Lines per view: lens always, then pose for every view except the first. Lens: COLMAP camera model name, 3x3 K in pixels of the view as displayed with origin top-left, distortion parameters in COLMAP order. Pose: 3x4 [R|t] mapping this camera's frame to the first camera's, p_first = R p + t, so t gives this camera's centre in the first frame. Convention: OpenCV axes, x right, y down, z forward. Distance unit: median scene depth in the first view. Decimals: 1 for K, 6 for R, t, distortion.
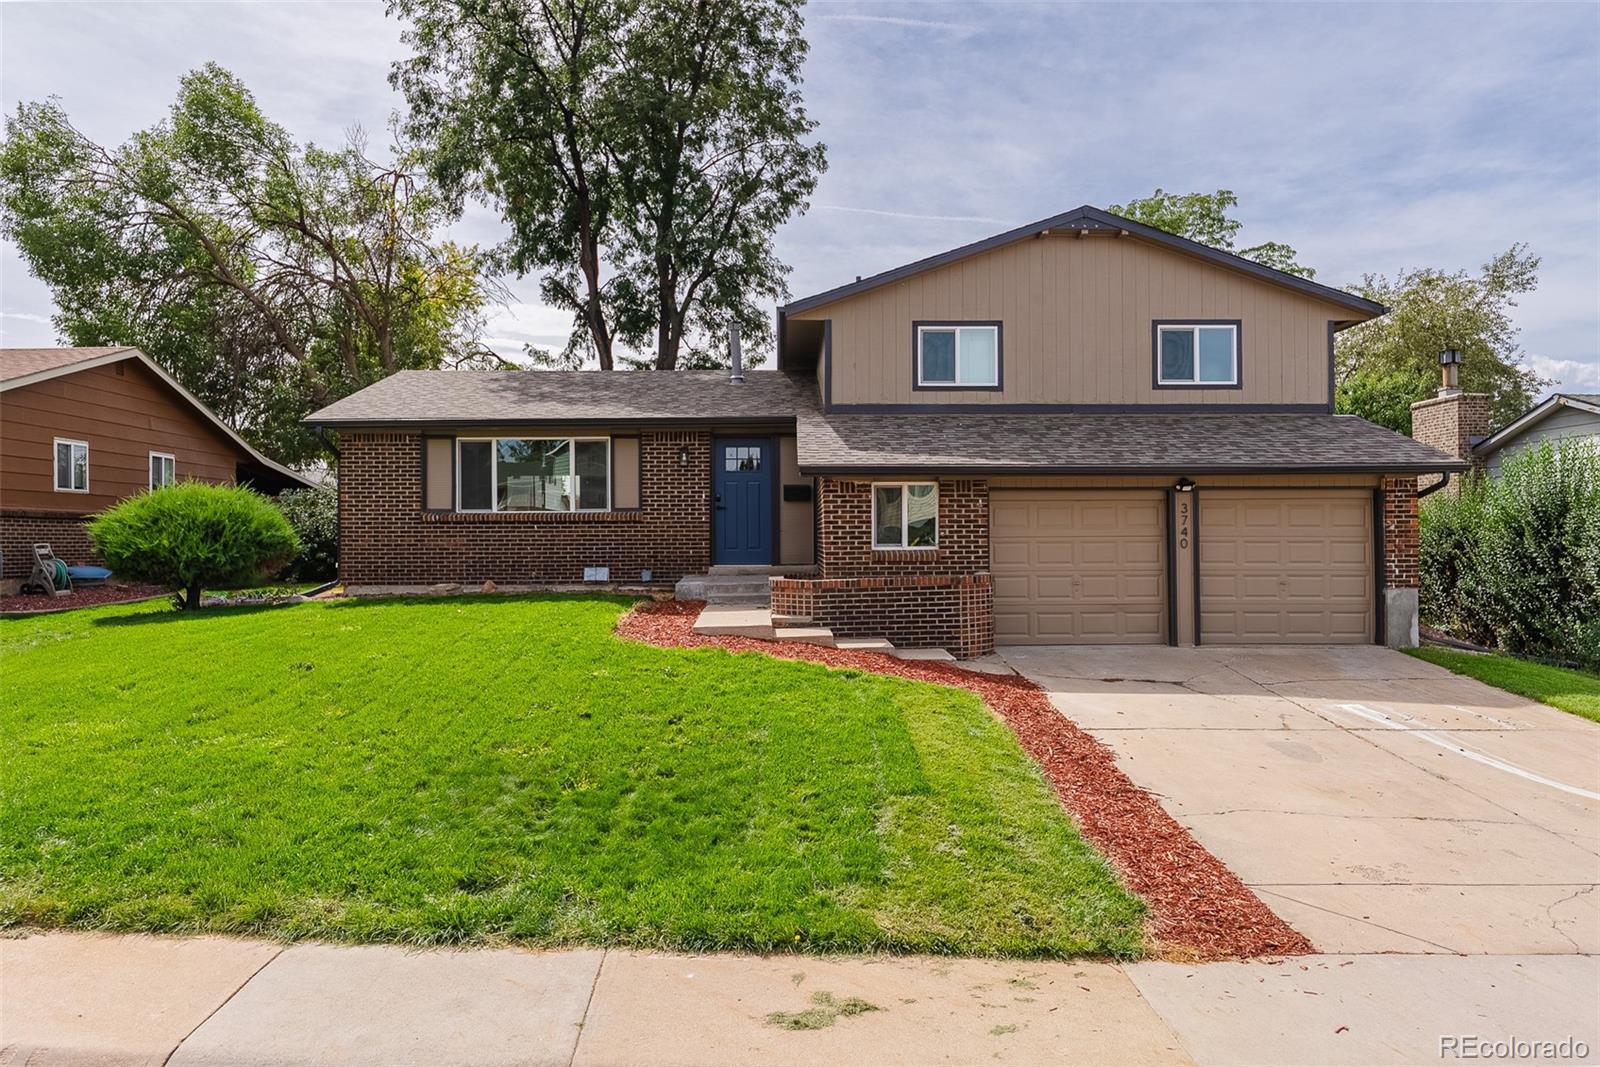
lens RADIAL K [[1057.4, 0, 798.8], [0, 1057.4, 531.8], [0, 0, 1]] dist [-0.000628, -0.003300]
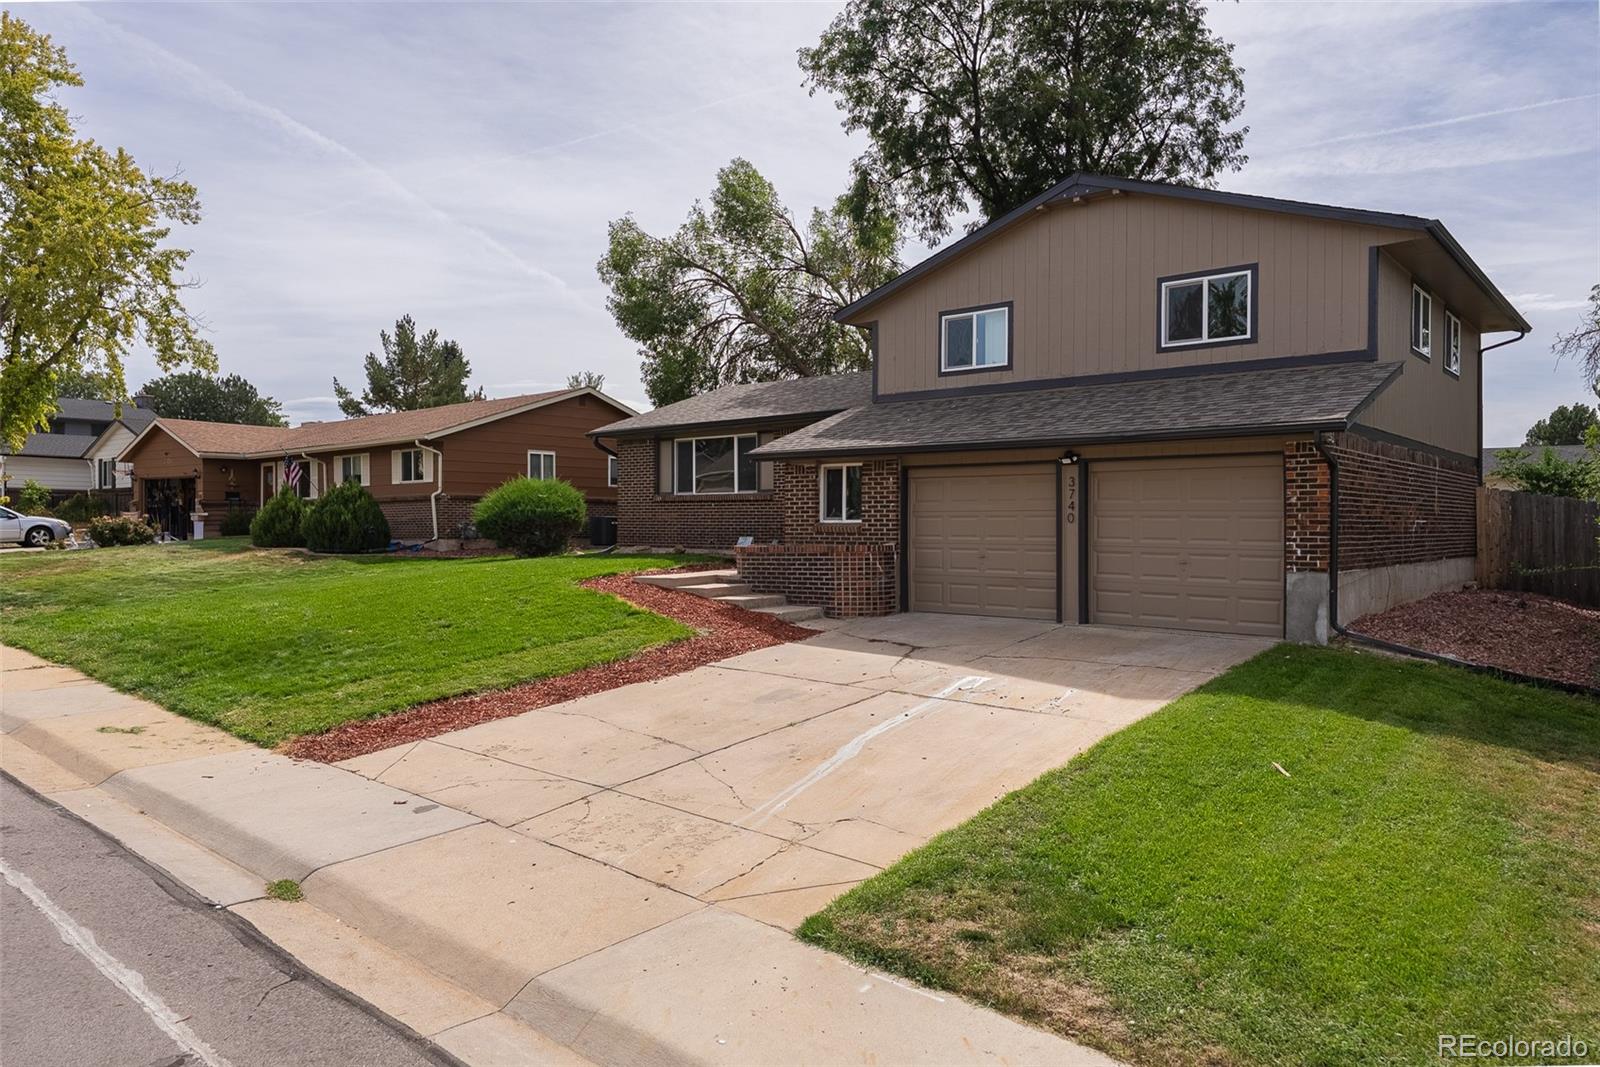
lens RADIAL K [[1057.4, 0, 803.8], [0, 1057.4, 529.6], [0, 0, 1]] dist [-0.000628, -0.003300]
pose [[0.749558, 0.010145, -0.661861, 0.721033], [-0.000531, 0.999891, 0.014725, 0.006753], [0.661939, -0.010686, 0.749482, 0.097688]]
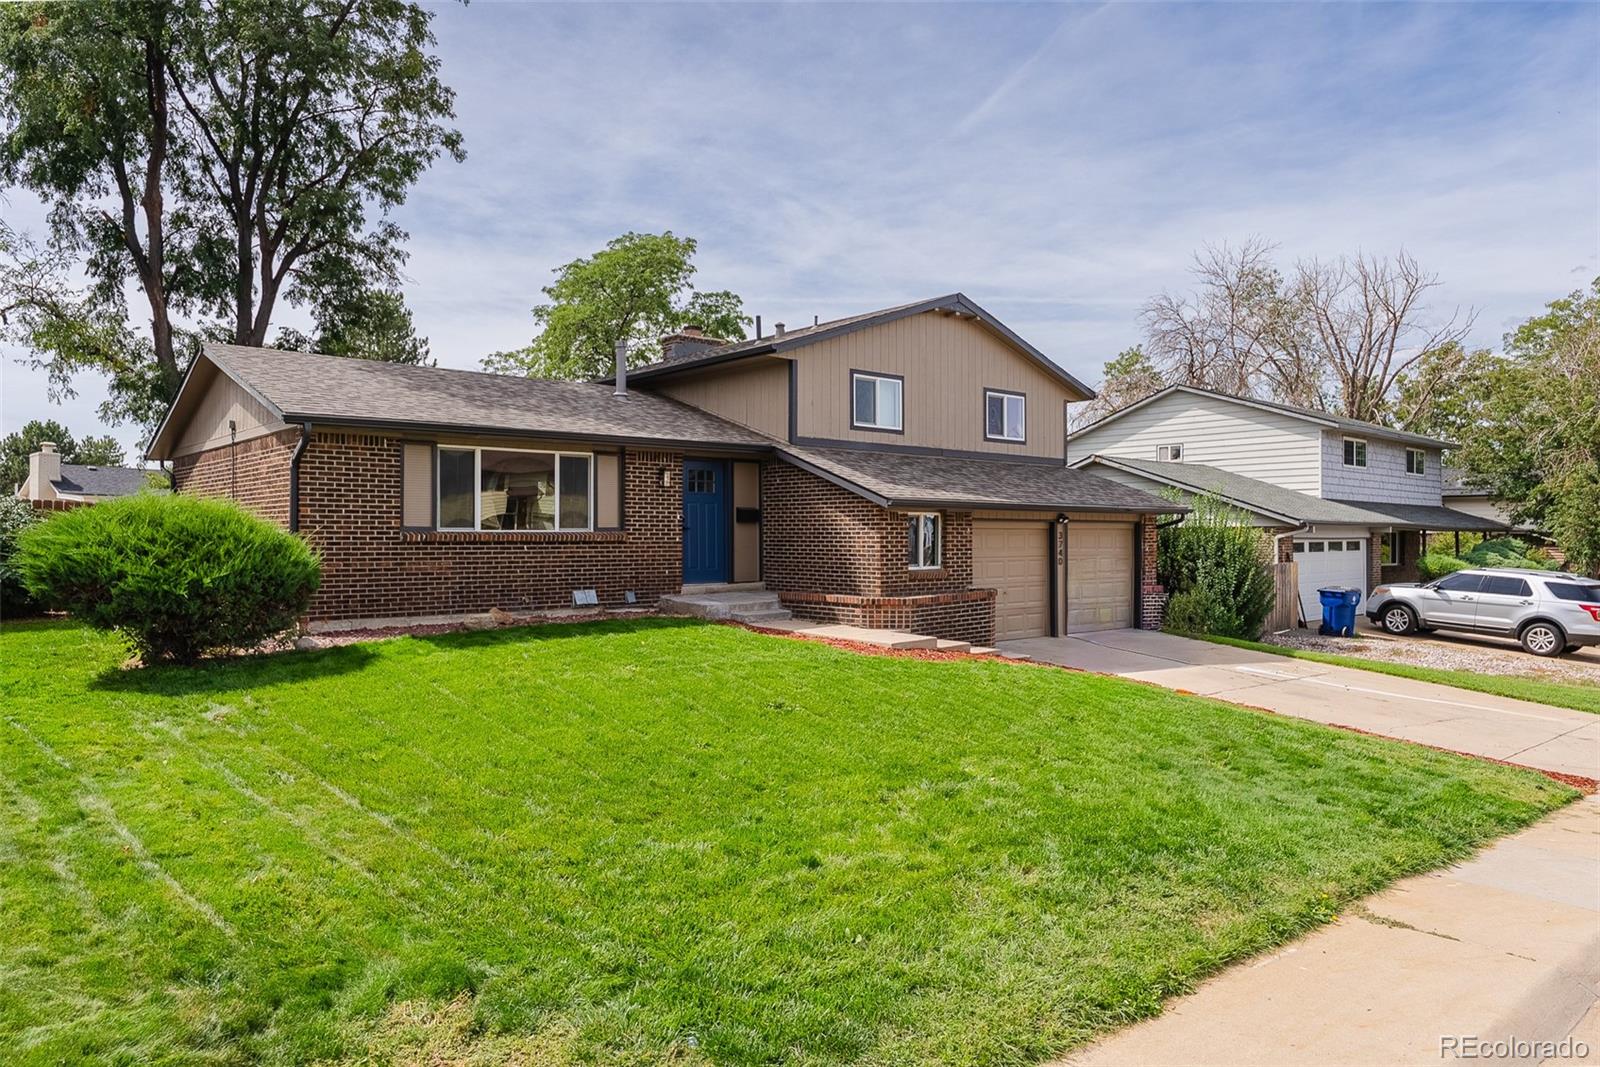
lens RADIAL K [[1057.4, 0, 799.8], [0, 1057.4, 536.9], [0, 0, 1]] dist [-0.000628, -0.003300]
pose [[0.764800, 0.004650, 0.644250, -0.675686], [-0.008843, 0.999956, 0.003280, -0.019398], [-0.644207, -0.008206, 0.764808, 0.152820]]
